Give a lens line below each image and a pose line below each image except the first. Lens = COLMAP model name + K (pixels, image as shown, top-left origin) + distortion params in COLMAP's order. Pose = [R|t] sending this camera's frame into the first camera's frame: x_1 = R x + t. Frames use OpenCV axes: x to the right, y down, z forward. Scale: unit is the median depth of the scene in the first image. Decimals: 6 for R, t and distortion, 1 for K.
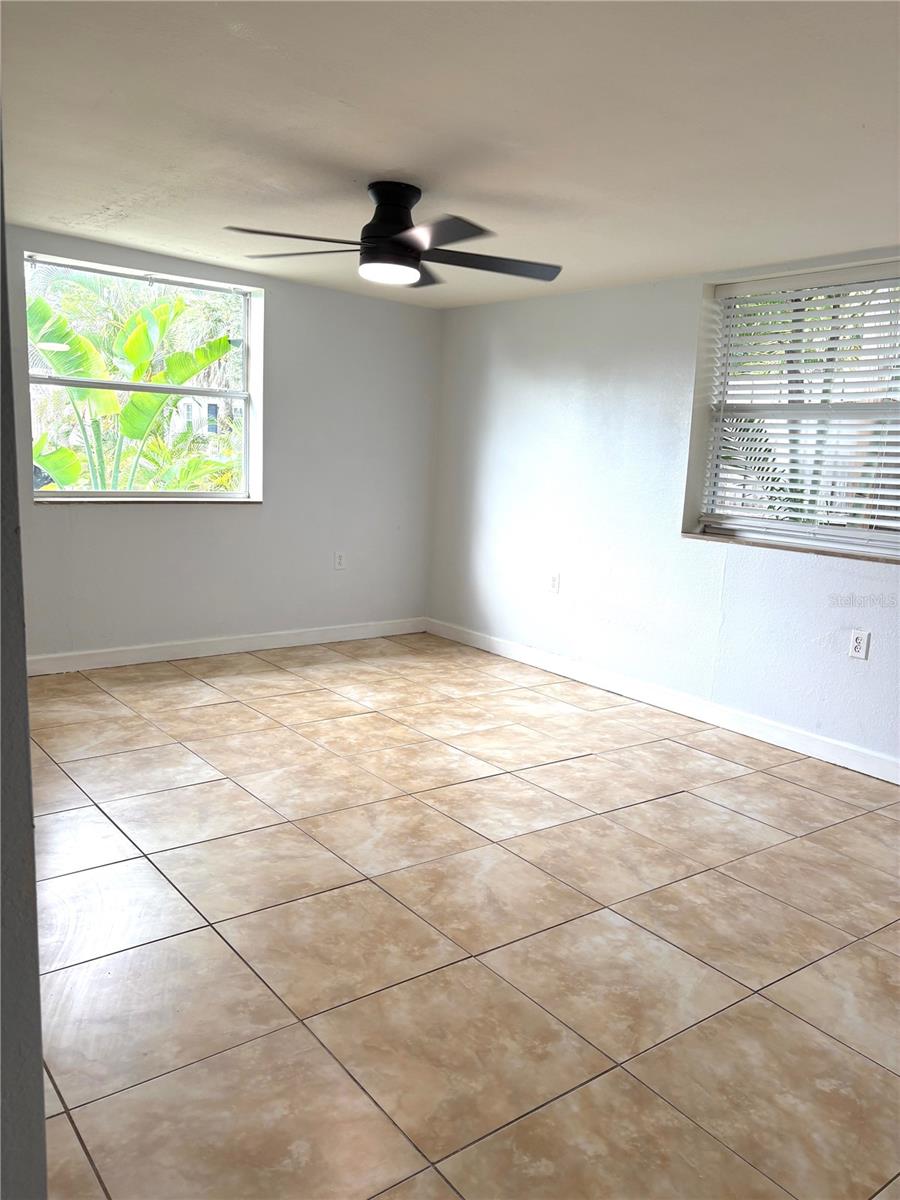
lens RADIAL K [[909.9, 0, 450.8], [0, 909.9, 605.8], [0, 0, 1]] dist [0.056153, -0.060779]
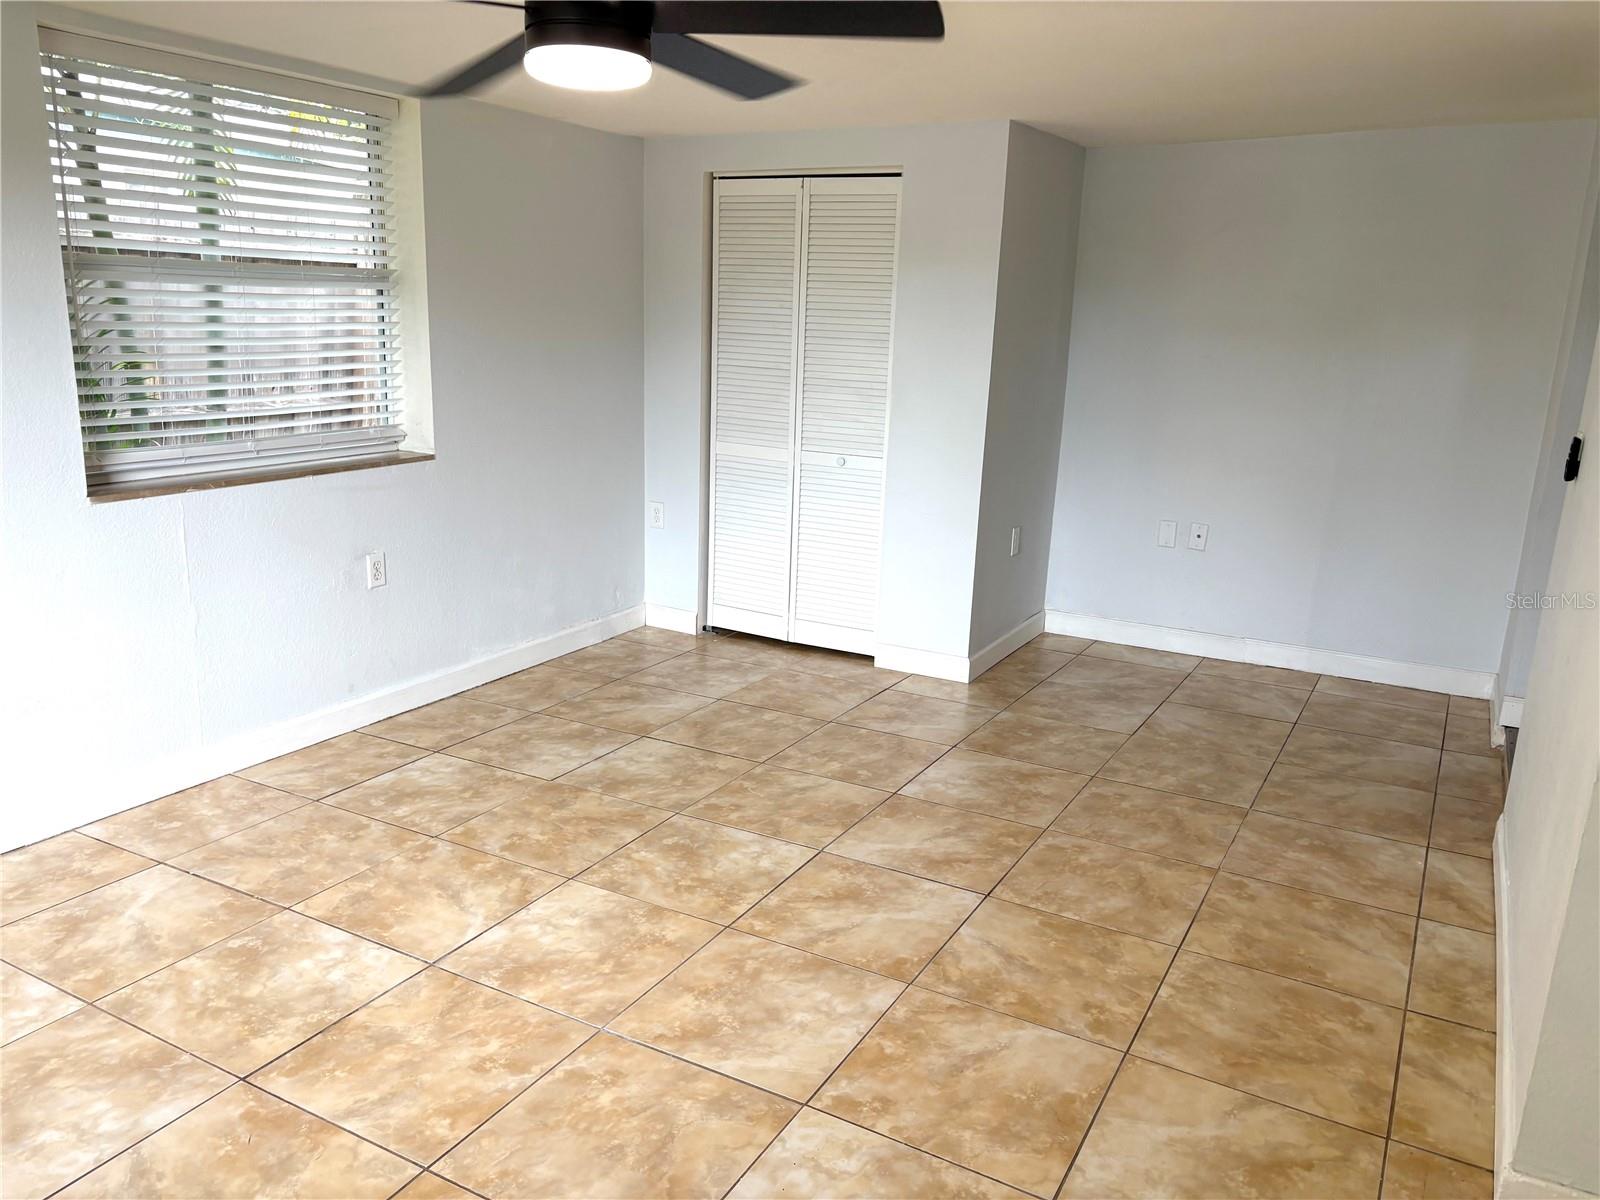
lens RADIAL K [[1213.2, 0, 803.3], [0, 1213.2, 594.0], [0, 0, 1]] dist [0.056153, -0.060779]
pose [[-0.392291, -0.277806, 0.876888, -0.734968], [0.106371, 0.933207, 0.343235, -0.299488], [-0.913670, 0.227924, -0.336538, 1.129707]]
